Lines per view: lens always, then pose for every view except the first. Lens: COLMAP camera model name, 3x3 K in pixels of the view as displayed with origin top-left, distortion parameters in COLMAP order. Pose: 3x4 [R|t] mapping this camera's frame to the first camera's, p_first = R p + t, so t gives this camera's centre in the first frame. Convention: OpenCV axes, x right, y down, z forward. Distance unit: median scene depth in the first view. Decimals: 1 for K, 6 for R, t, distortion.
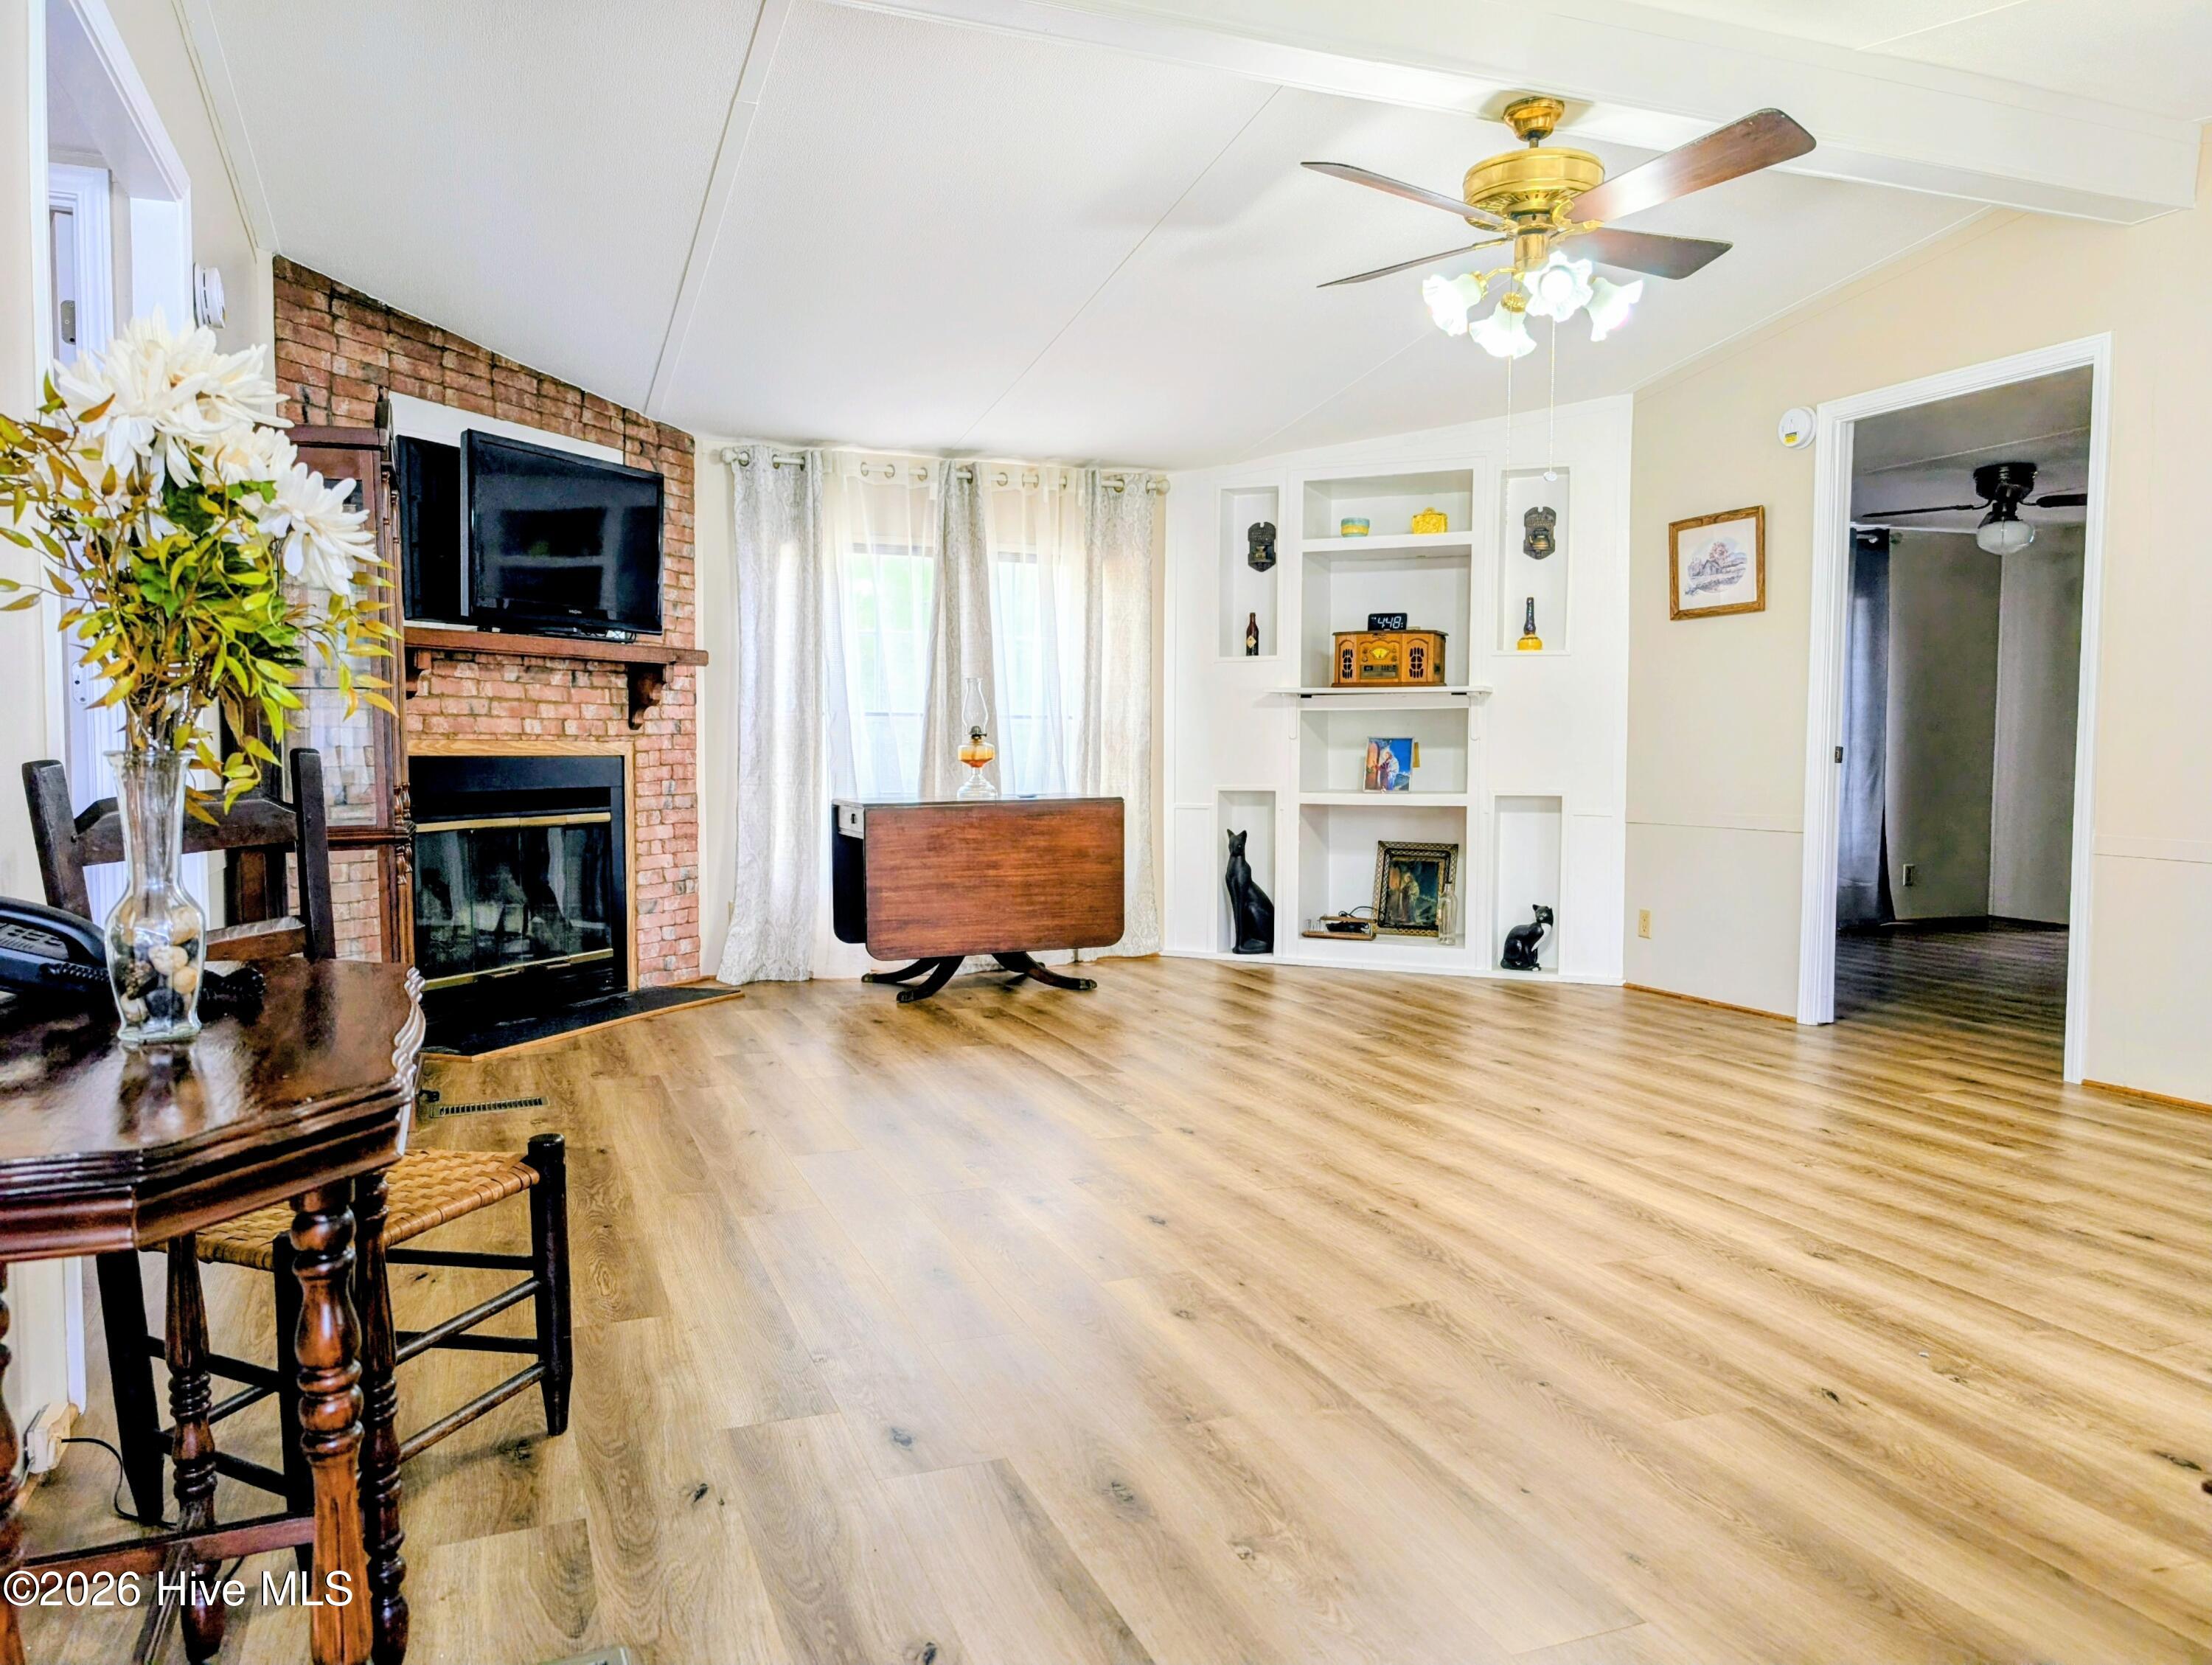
lens RADIAL K [[1560.0, 0, 1101.3], [0, 1560.0, 828.8], [0, 0, 1]] dist [0.019160, -0.016449]
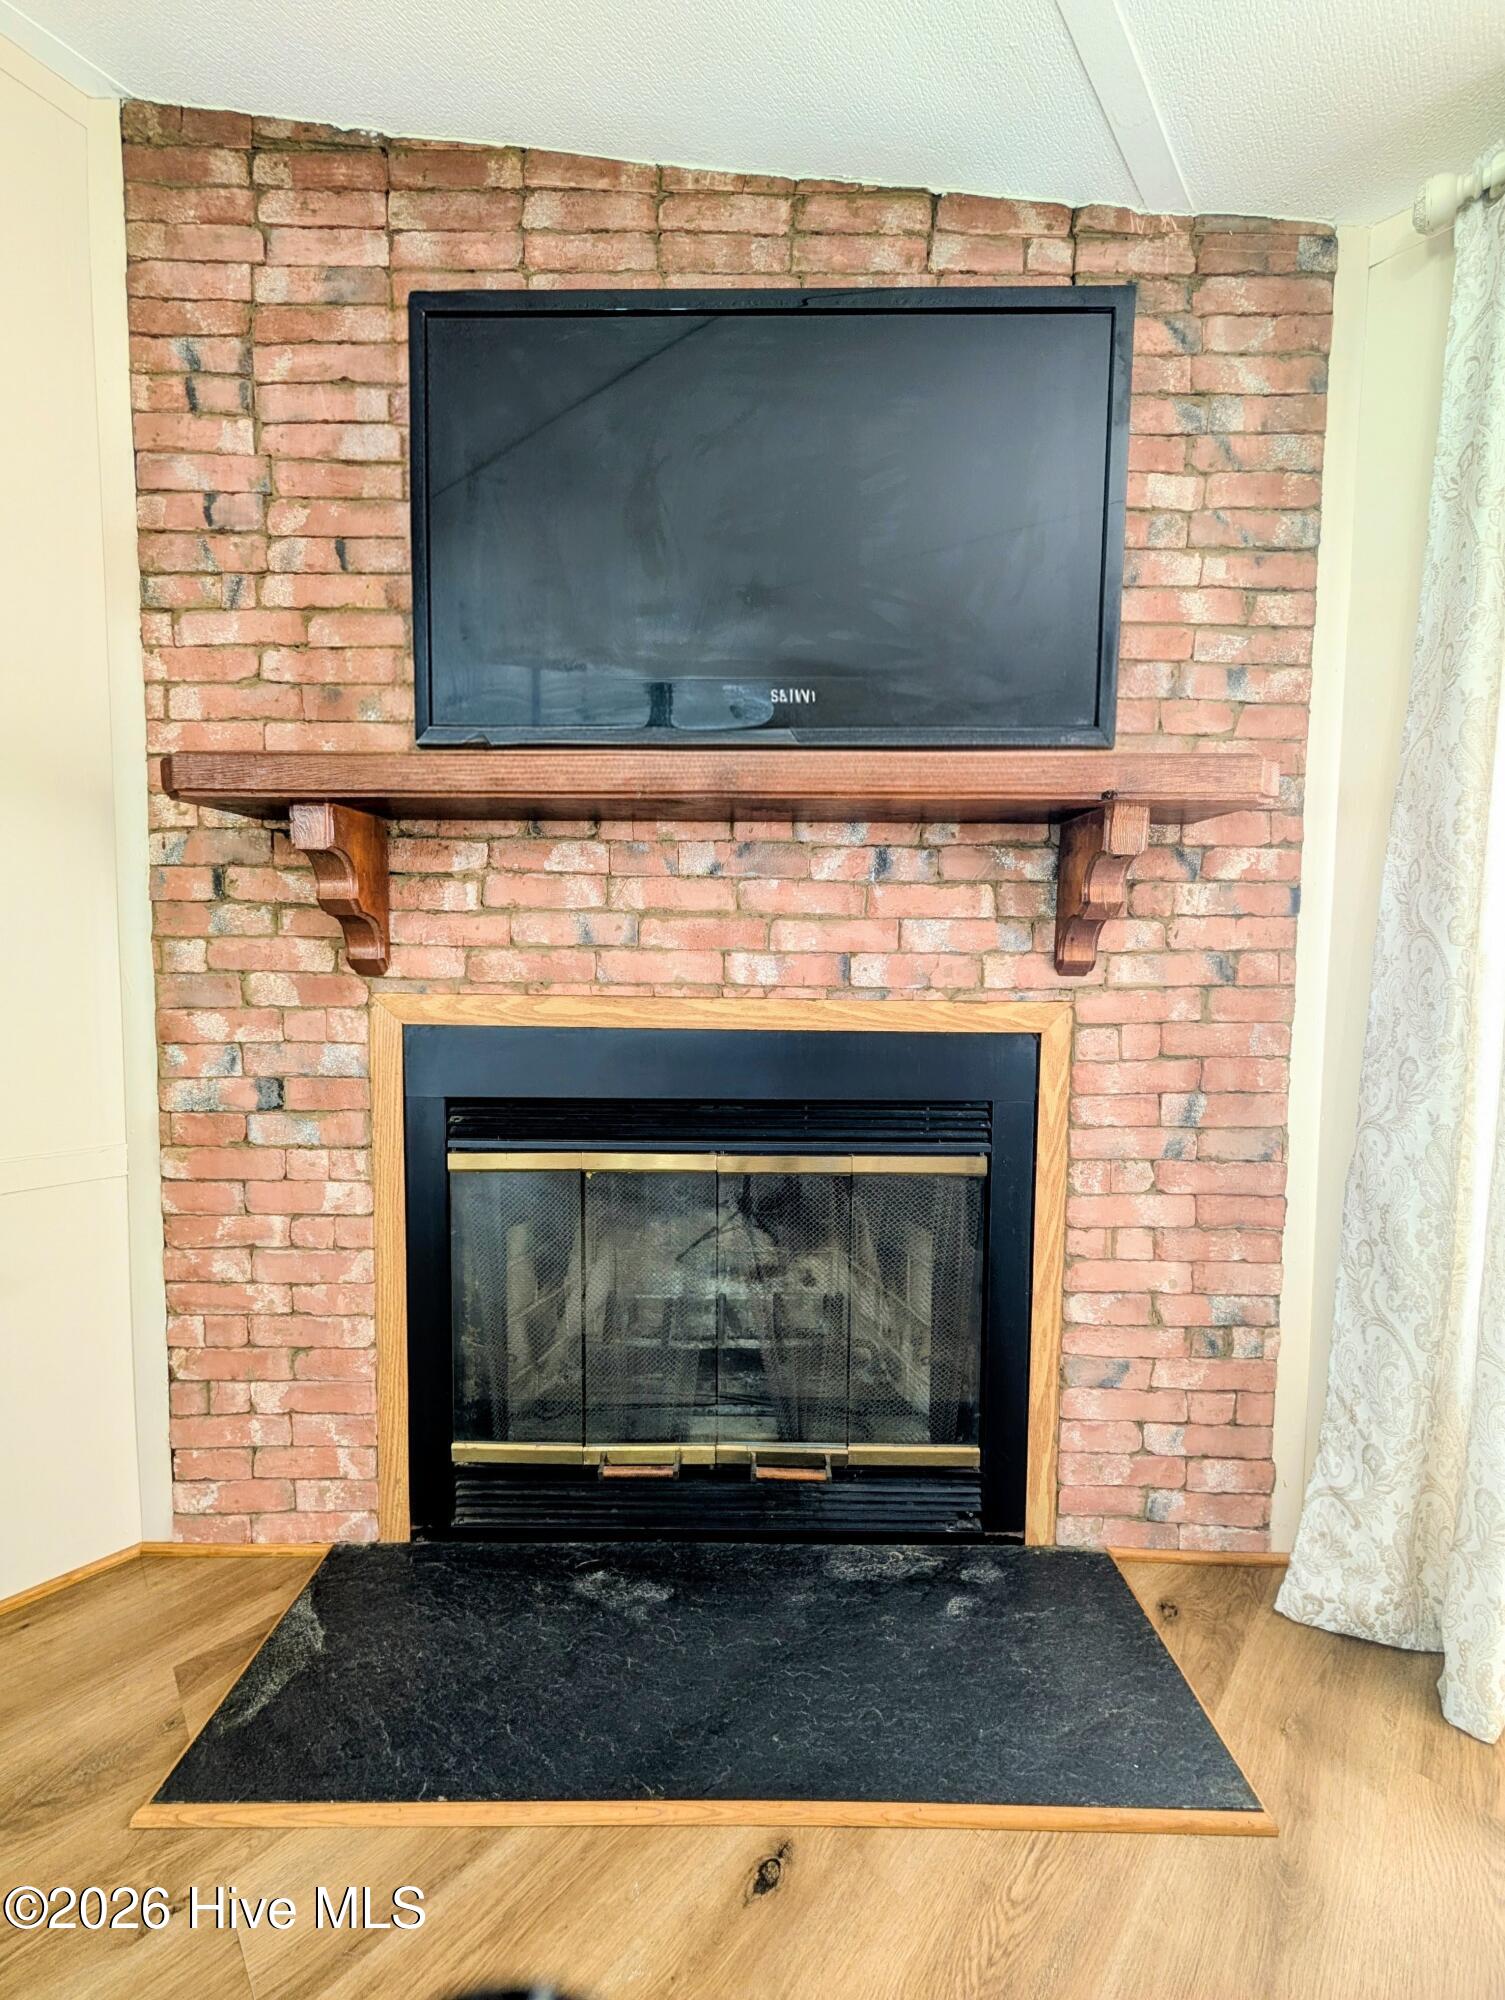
lens RADIAL K [[768.9, 0, 752.8], [0, 768.9, 1005.4], [0, 0, 1]] dist [-0.000852, -0.000184]
pose [[0.392195, 0.056553, -0.918142, -0.145815], [-0.057841, 0.997649, 0.036743, -0.061893], [0.918062, 0.038696, 0.394544, 0.892593]]
